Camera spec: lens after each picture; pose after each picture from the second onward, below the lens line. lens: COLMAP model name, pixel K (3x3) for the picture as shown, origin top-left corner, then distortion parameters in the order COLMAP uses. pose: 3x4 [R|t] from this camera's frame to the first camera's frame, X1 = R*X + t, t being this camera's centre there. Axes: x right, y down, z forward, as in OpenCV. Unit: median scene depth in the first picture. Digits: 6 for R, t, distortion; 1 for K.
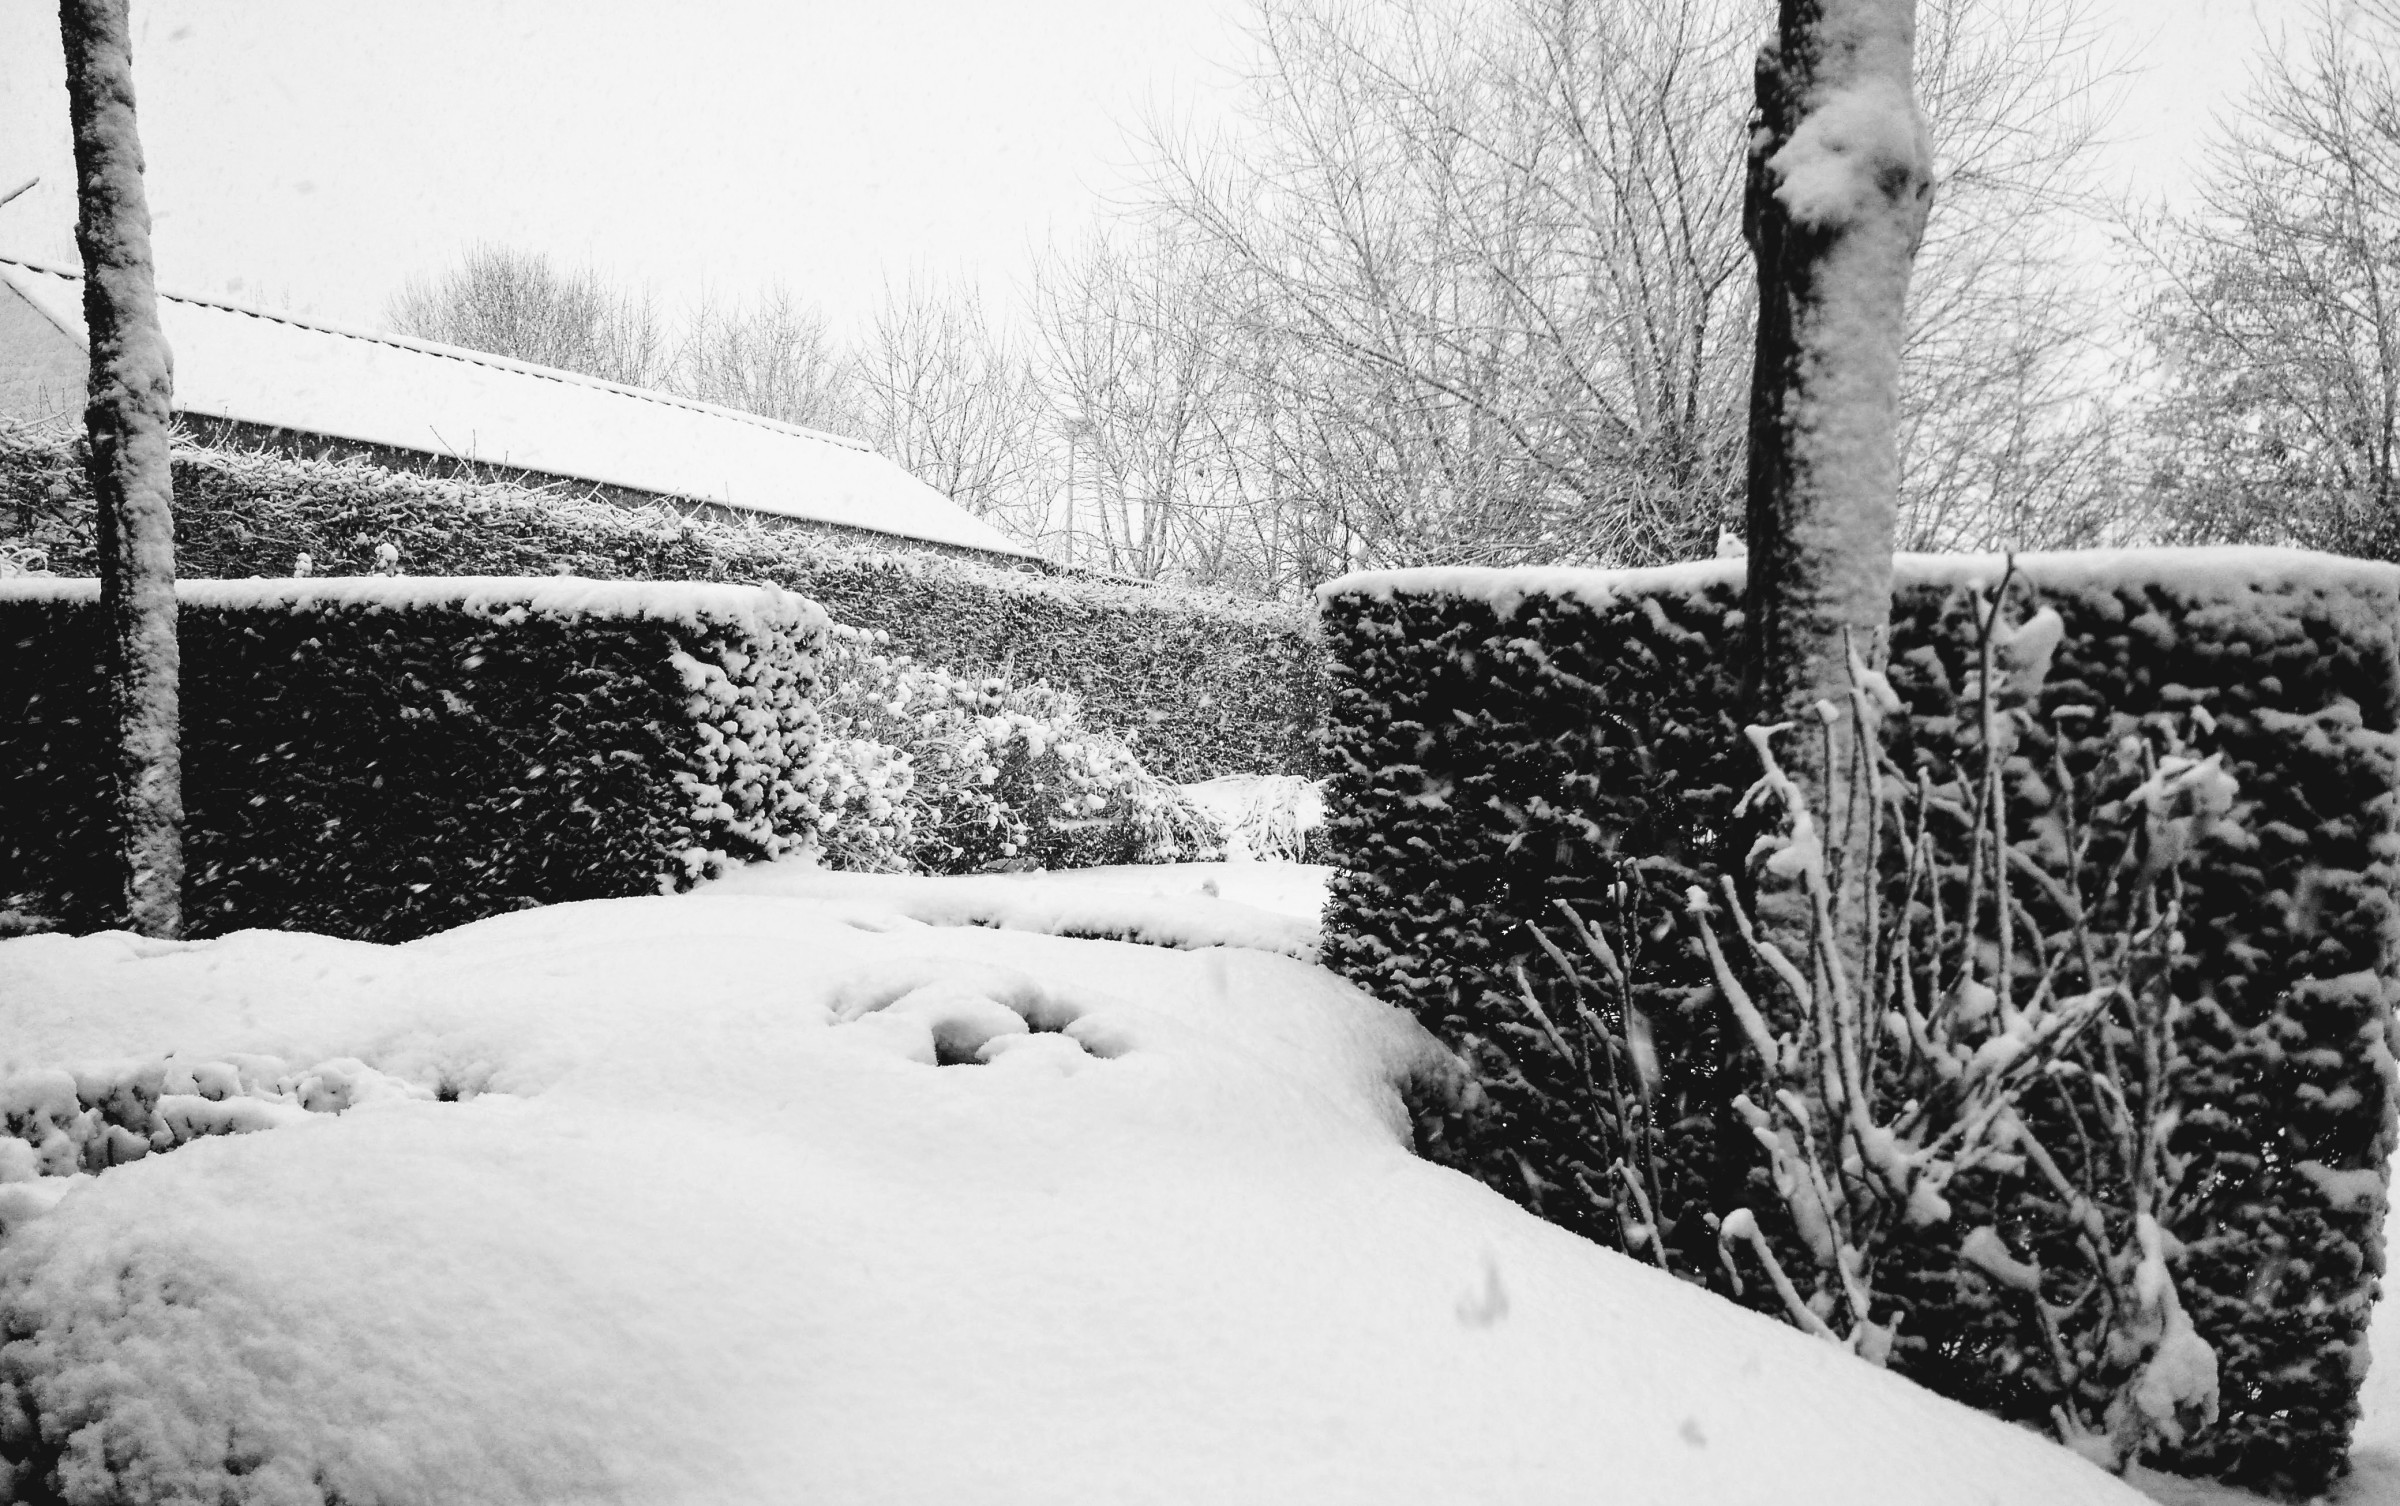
lens RADIAL K [[2202.8, 0, 1197.4], [0, 2202.8, 882.3], [0, 0, 1]] dist [0.119656, -0.290104]
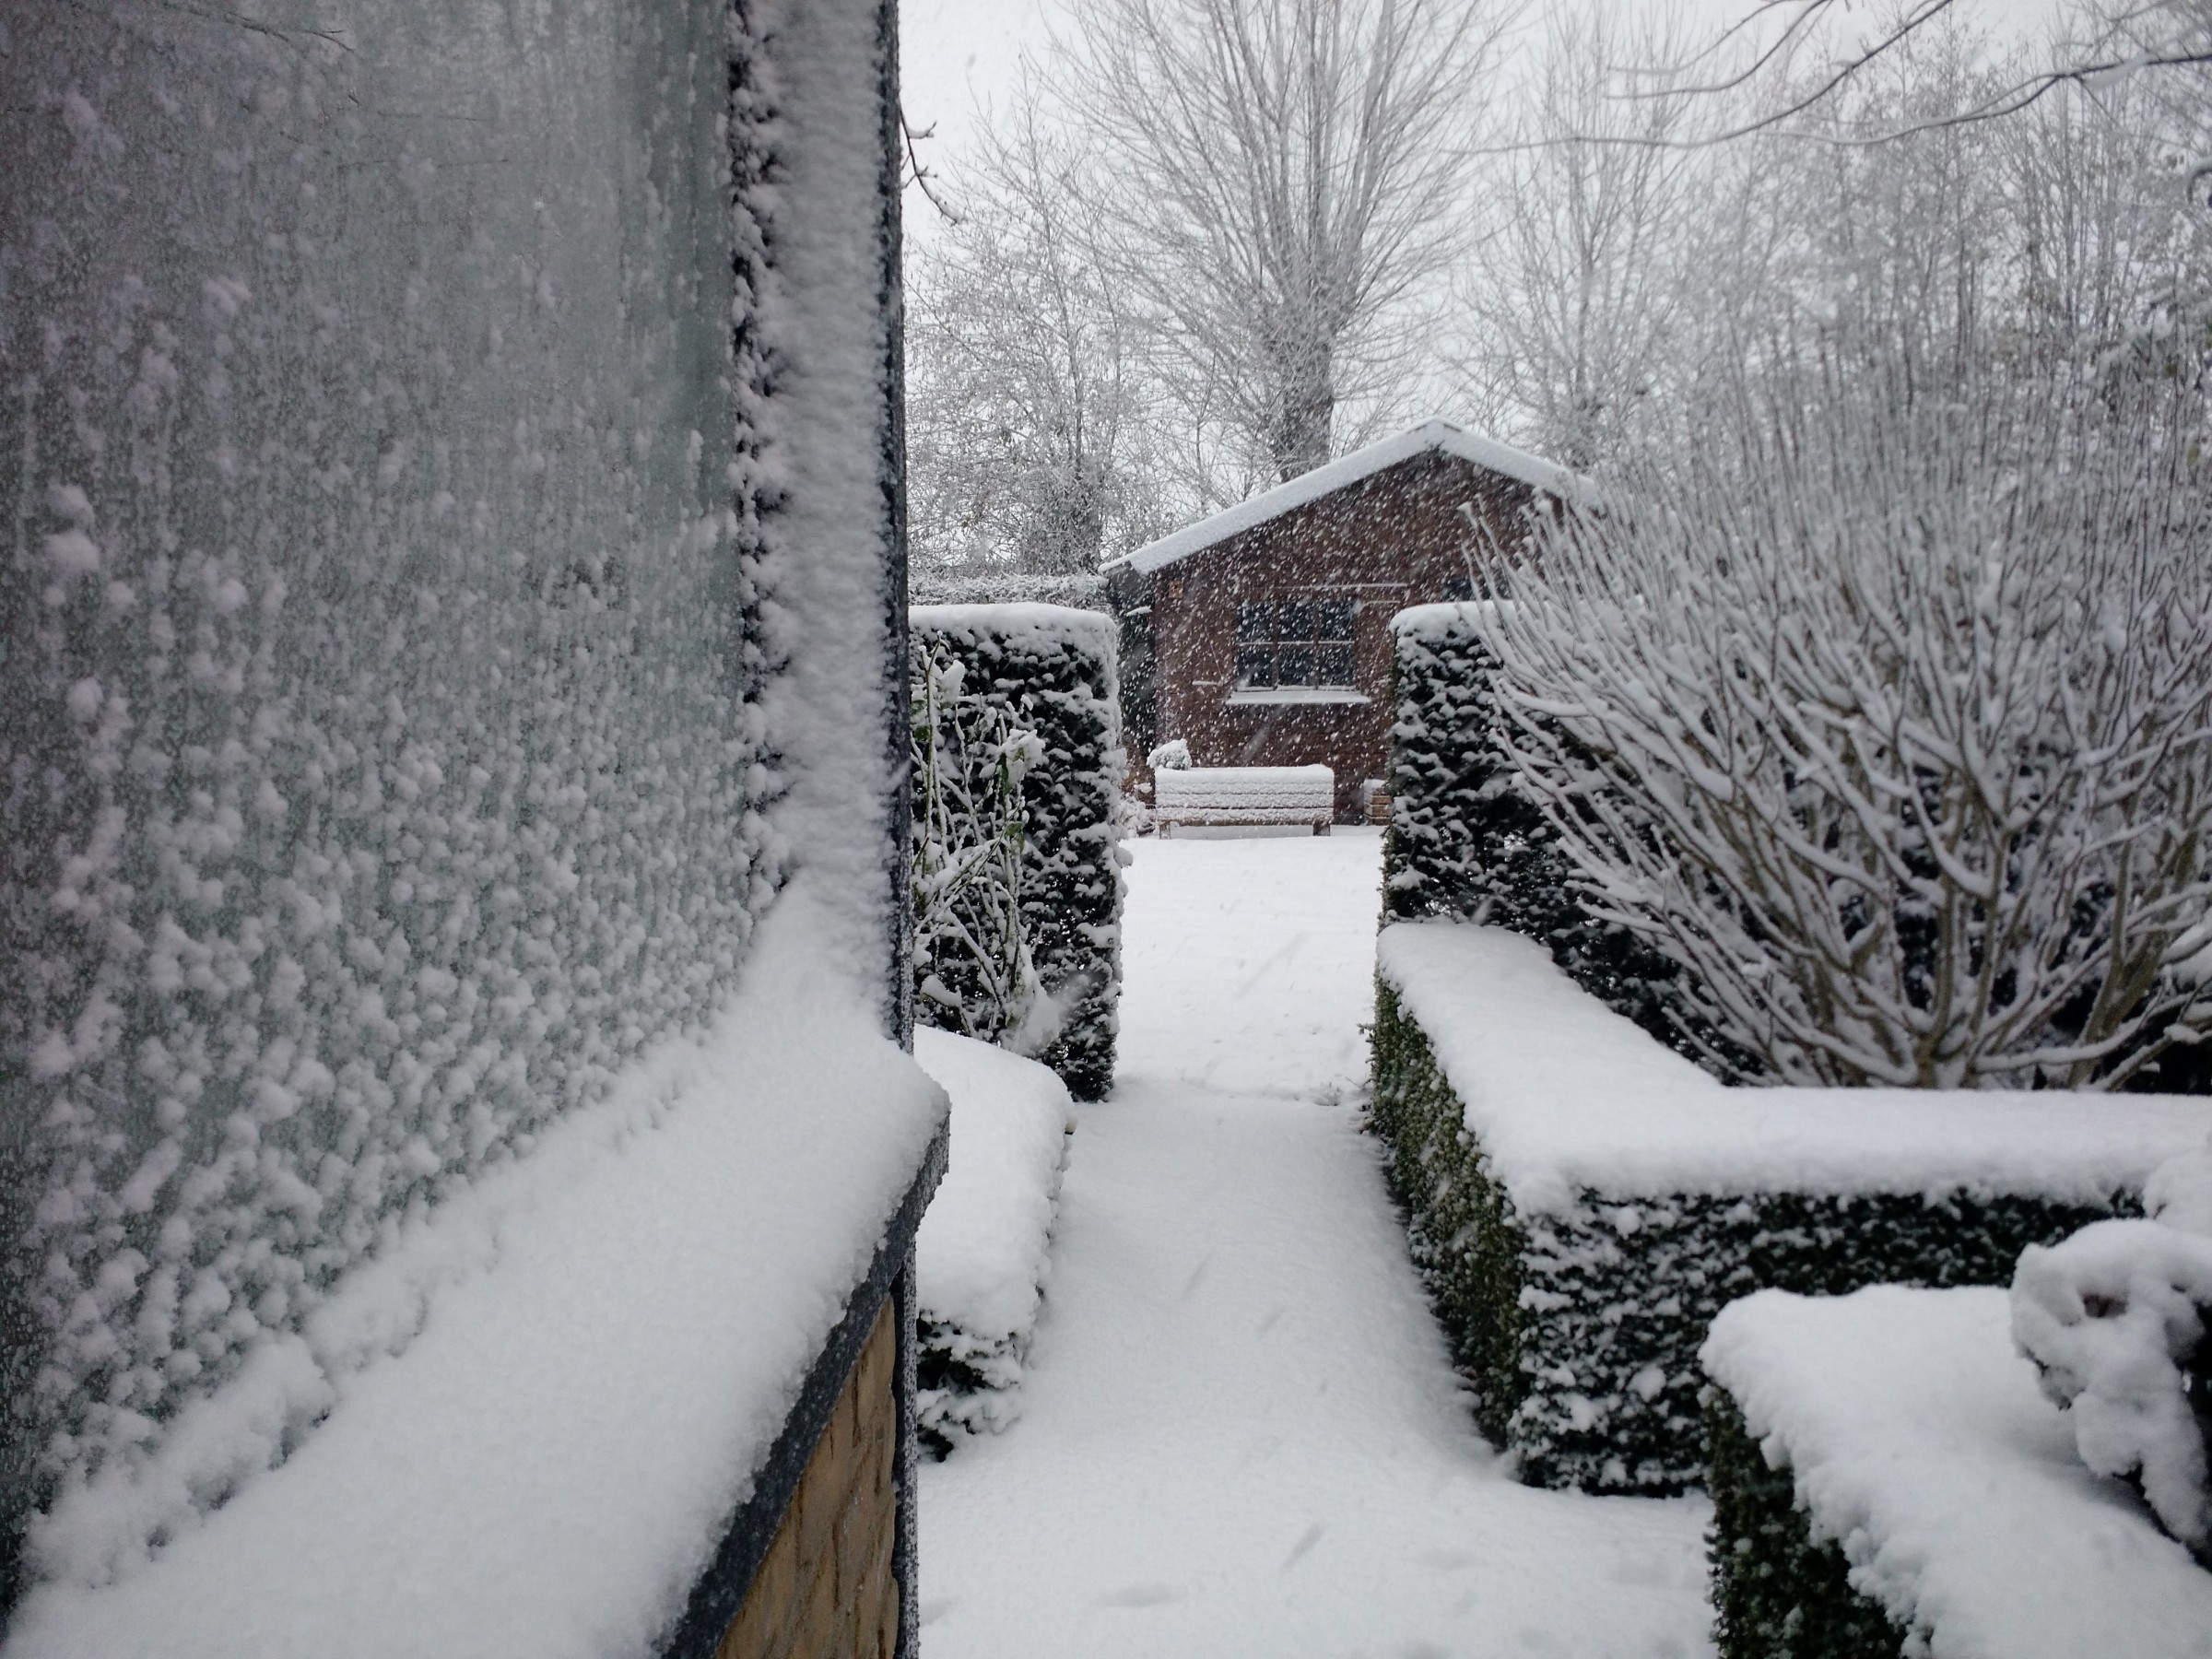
lens RADIAL K [[2068.0, 0, 1103.0], [0, 2068.0, 854.3], [0, 0, 1]] dist [0.157087, 0.000893]
pose [[0.878613, -0.083449, 0.470187, -0.273940], [0.069044, 0.996466, 0.047833, -0.016310], [-0.472517, -0.009563, 0.881270, -0.496720]]
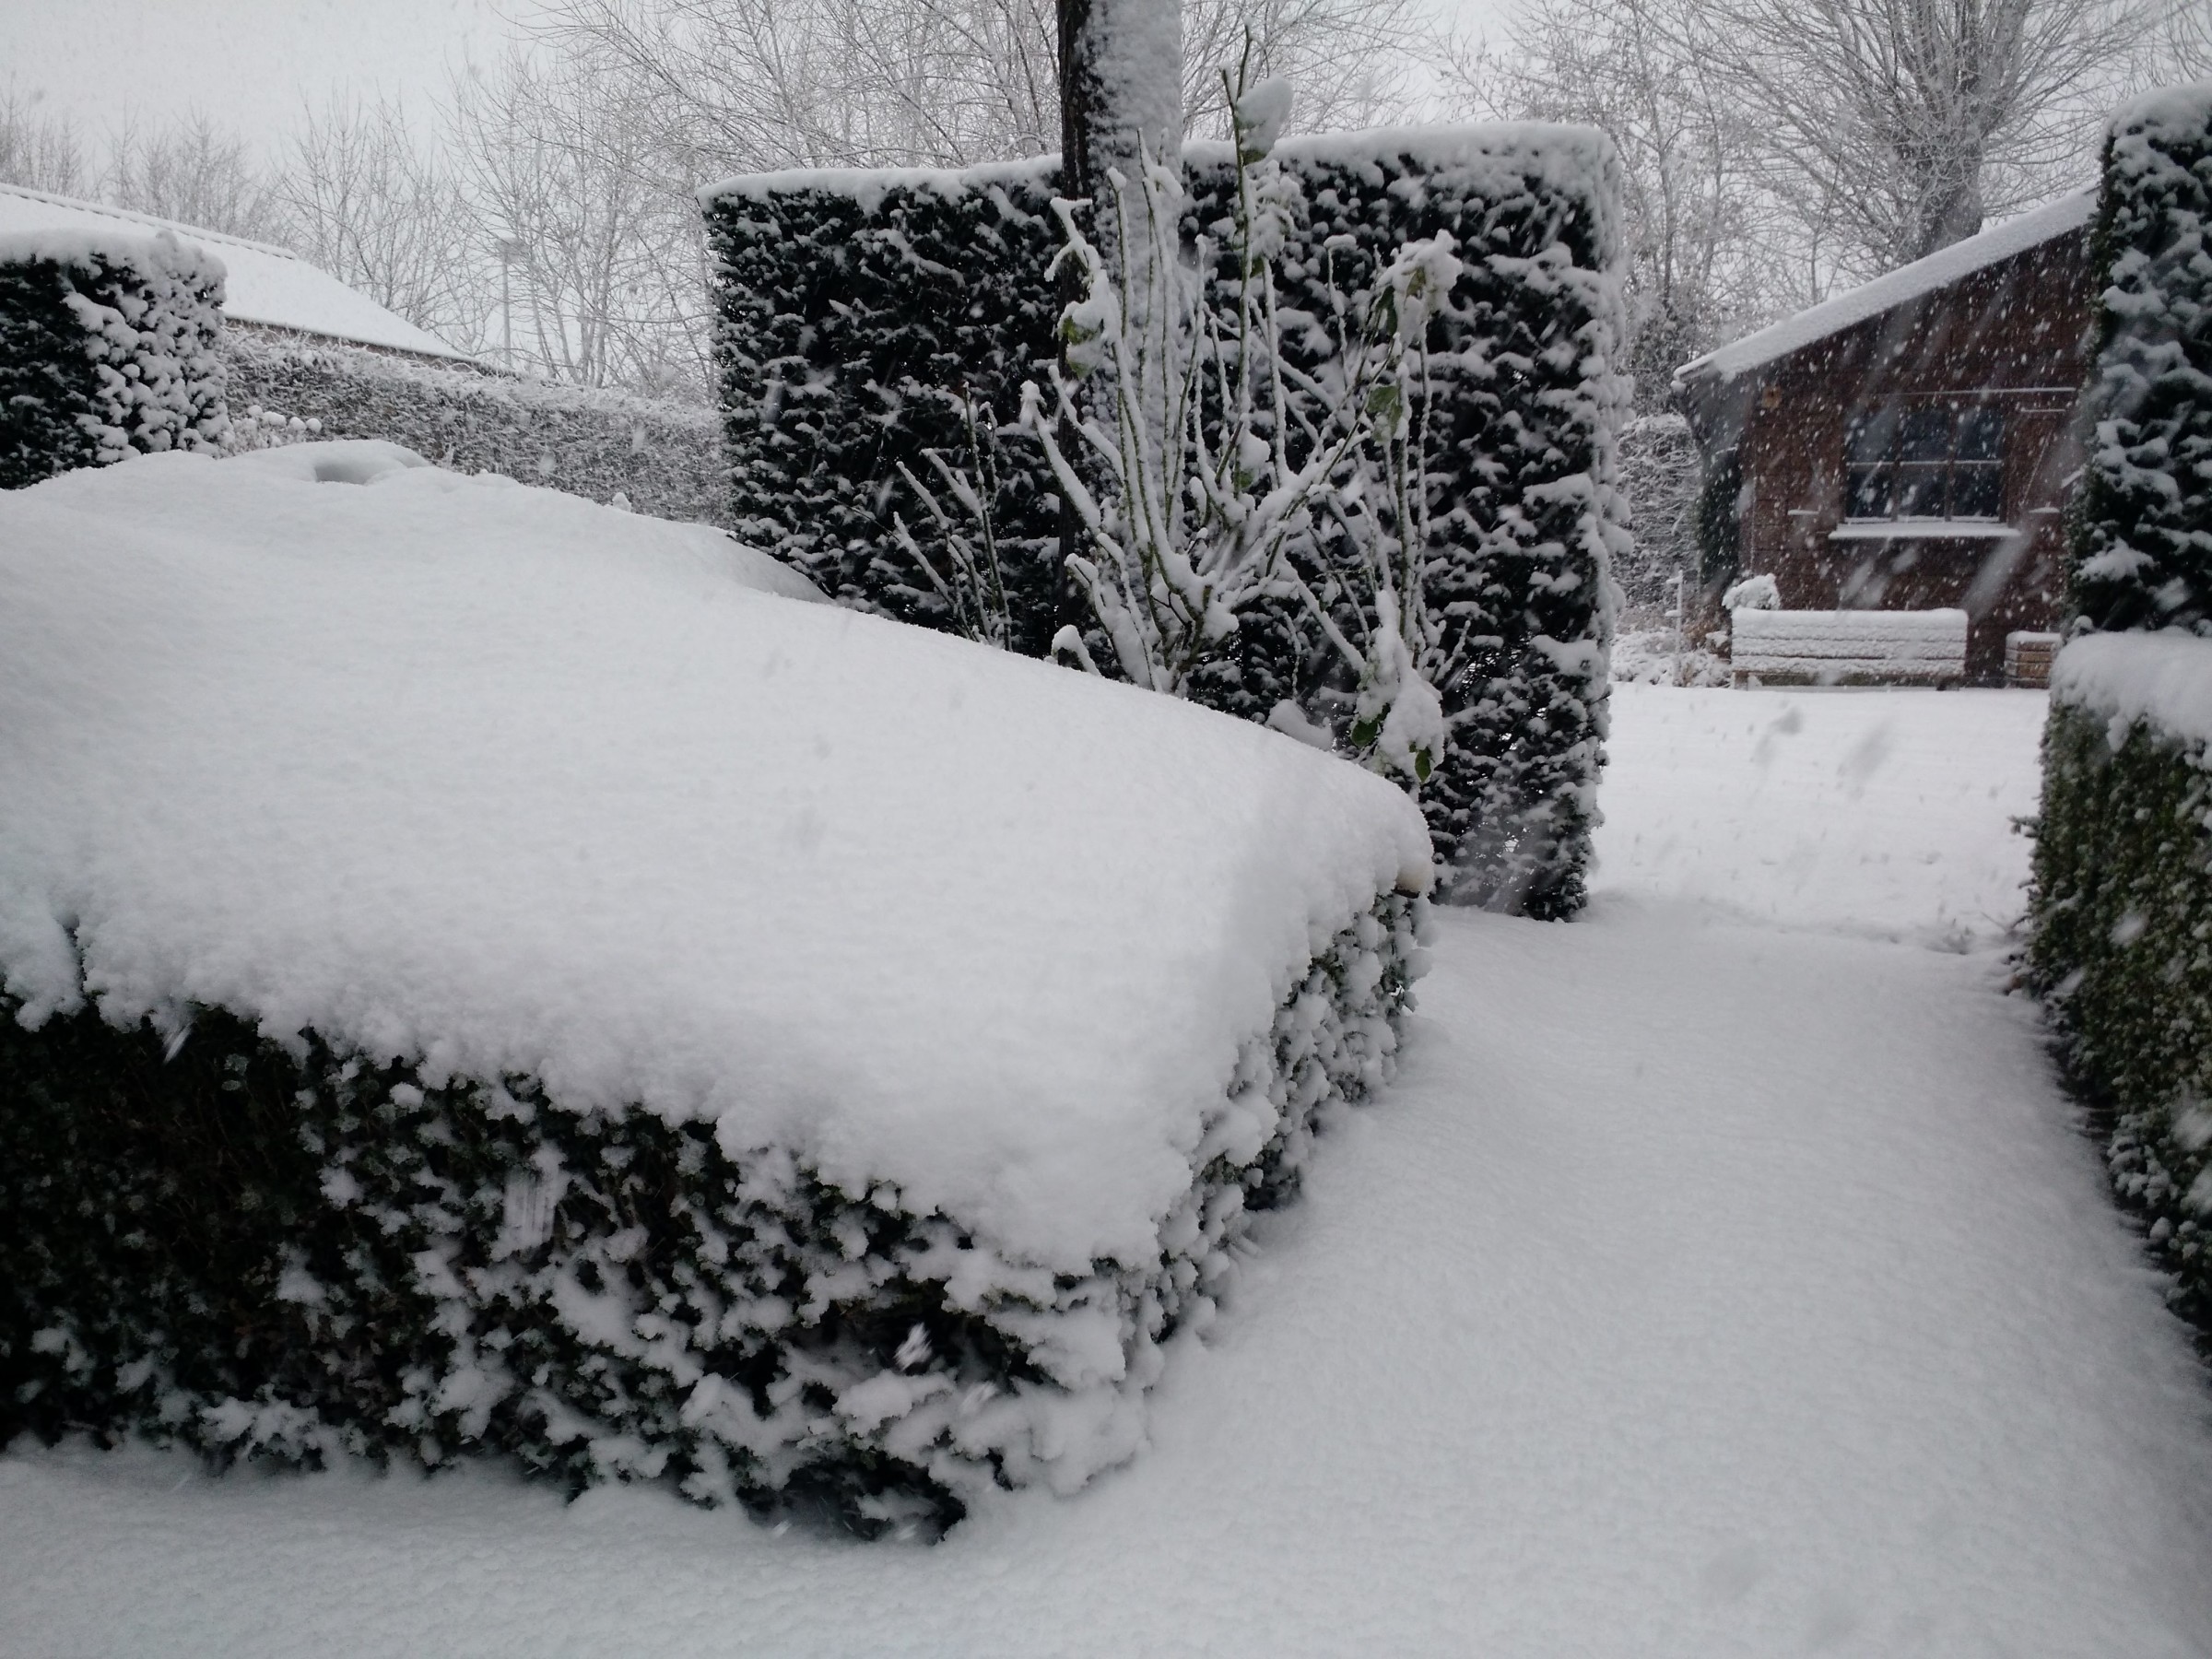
lens RADIAL K [[2026.2, 0, 1106.0], [0, 2026.2, 829.5], [0, 0, 1]] dist [0.135283, -0.290188]
pose [[0.976847, -0.055509, 0.206611, 0.025028], [0.044773, 0.997411, 0.056281, 0.132877], [-0.209200, -0.045728, 0.976803, -0.038366]]
